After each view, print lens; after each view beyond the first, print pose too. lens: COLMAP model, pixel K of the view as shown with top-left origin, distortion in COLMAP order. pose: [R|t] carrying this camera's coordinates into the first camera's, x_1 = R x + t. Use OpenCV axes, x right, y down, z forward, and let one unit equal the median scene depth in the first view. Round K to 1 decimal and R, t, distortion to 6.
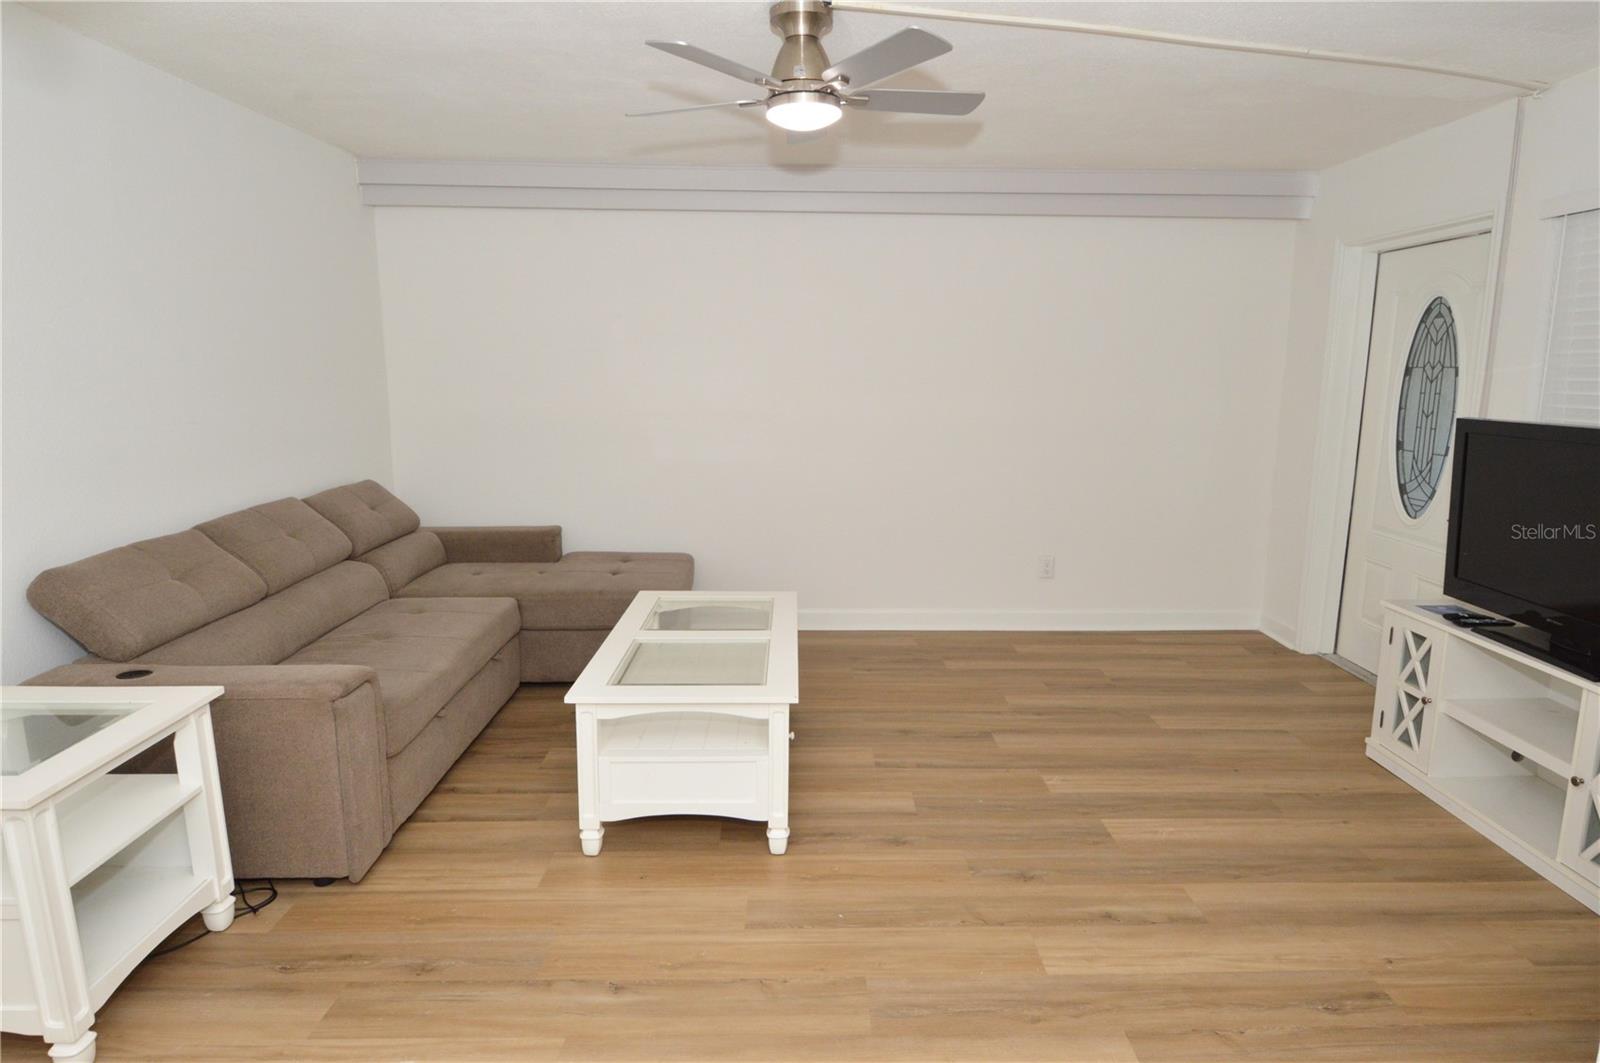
lens RADIAL K [[880.1, 0, 821.2], [0, 880.1, 521.6], [0, 0, 1]] dist [0.012343, -0.025245]
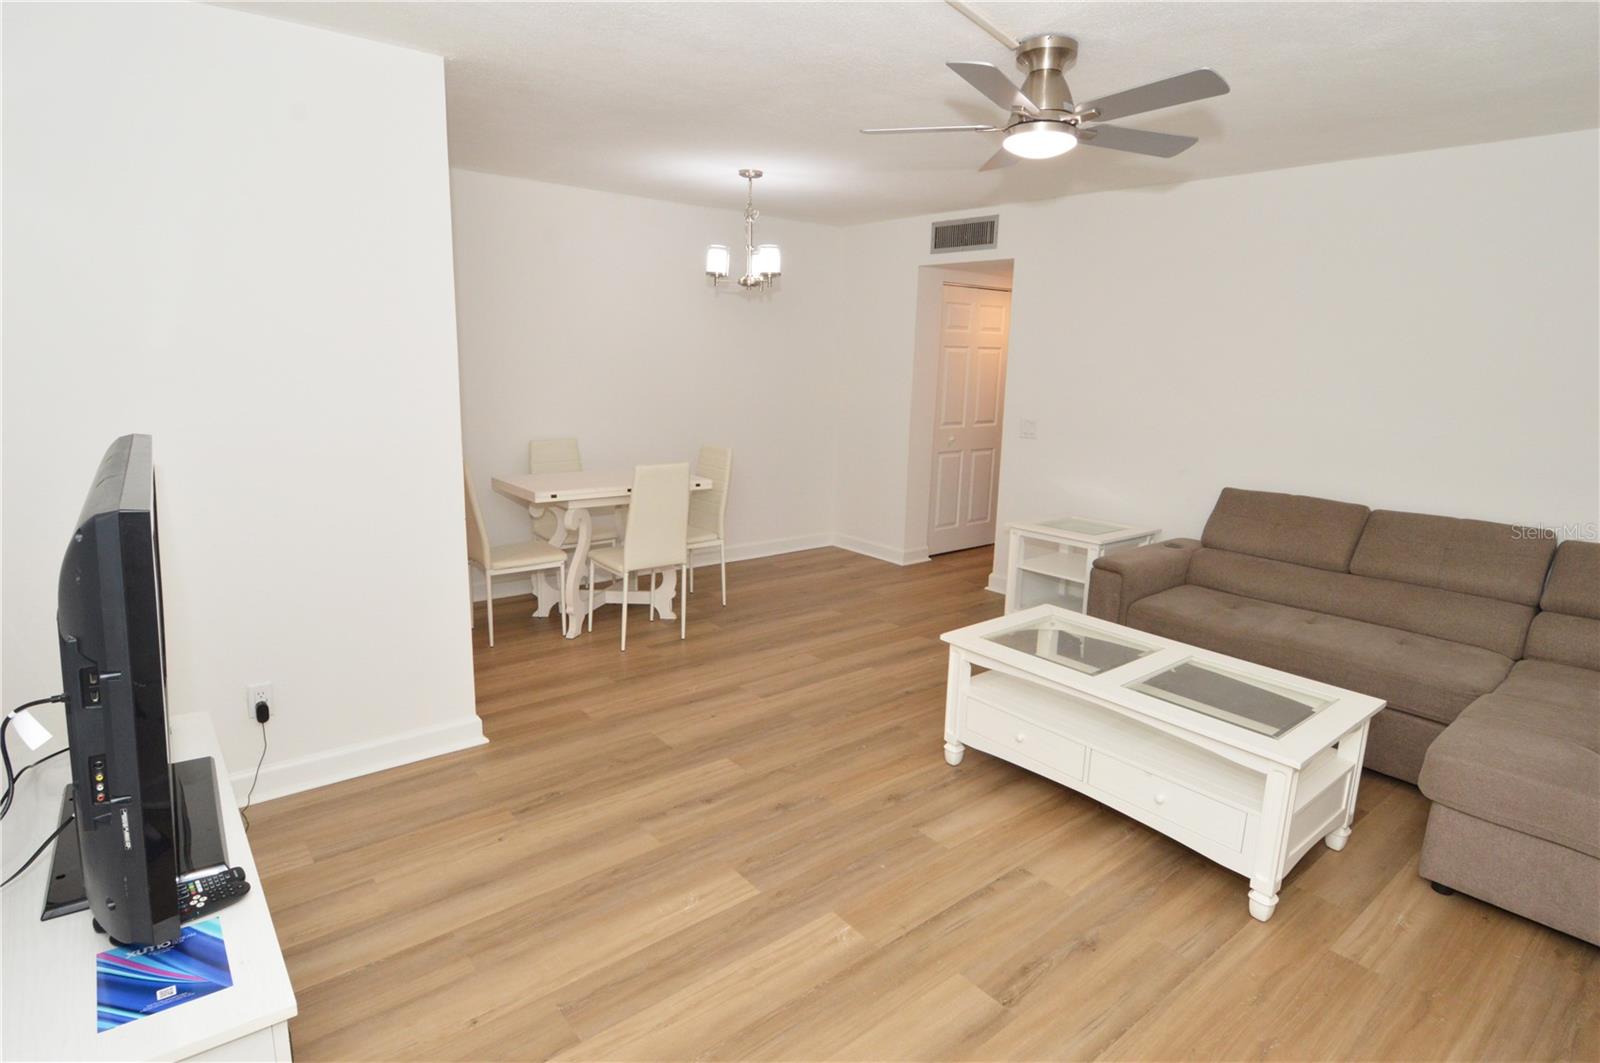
lens RADIAL K [[835.1, 0, 801.6], [0, 835.1, 526.9], [0, 0, 1]] dist [0.002771, -0.020271]
pose [[-0.790198, 0.097199, -0.605094, 0.700568], [-0.136640, 0.934547, 0.328560, -0.262156], [0.597425, 0.342307, -0.725196, 1.399098]]
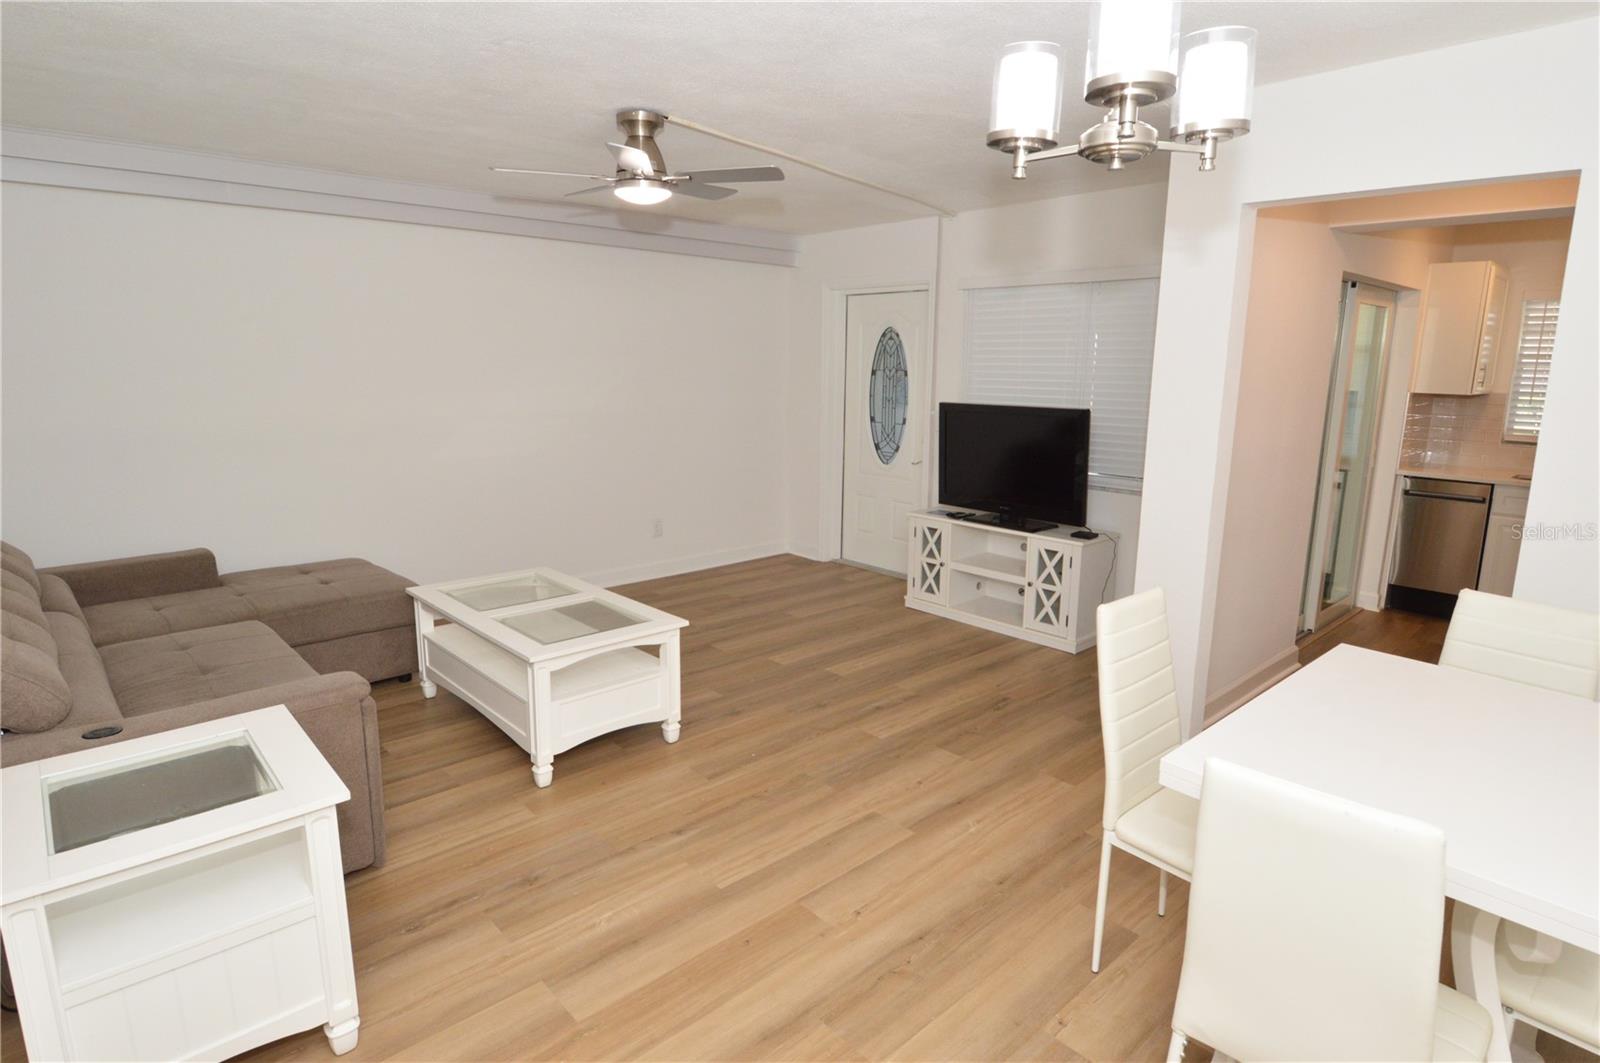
lens RADIAL K [[860.9, 0, 810.3], [0, 860.9, 524.9], [0, 0, 1]] dist [0.015904, -0.029244]
pose [[0.746615, -0.124117, 0.653576, -0.614720], [0.107271, 0.992047, 0.065854, -0.015712], [-0.656551, 0.020942, 0.753991, -0.123379]]
